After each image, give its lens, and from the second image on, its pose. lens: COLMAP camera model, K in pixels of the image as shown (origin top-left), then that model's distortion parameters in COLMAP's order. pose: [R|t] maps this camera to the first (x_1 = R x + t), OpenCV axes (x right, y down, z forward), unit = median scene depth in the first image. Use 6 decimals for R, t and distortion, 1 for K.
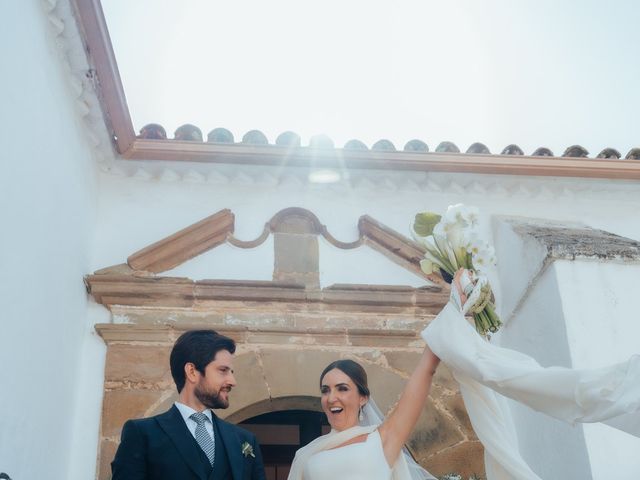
lens RADIAL K [[1078.6, 0, 319.9], [0, 1078.6, 240.3], [0, 0, 1]] dist [-0.002086, -0.257434]
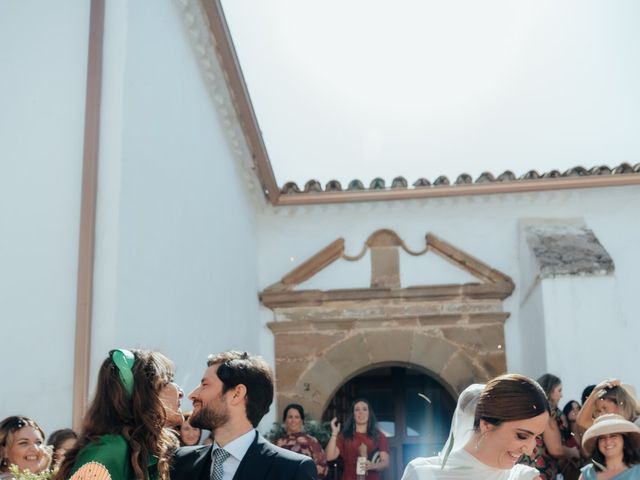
lens RADIAL K [[1078.6, 0, 319.9], [0, 1078.6, 240.3], [0, 0, 1]] dist [-0.002086, -0.257434]
pose [[0.995815, -0.027349, -0.087209, 0.022902], [0.038077, 0.991573, 0.123829, -0.233362], [0.083088, -0.126631, 0.988464, -0.589130]]
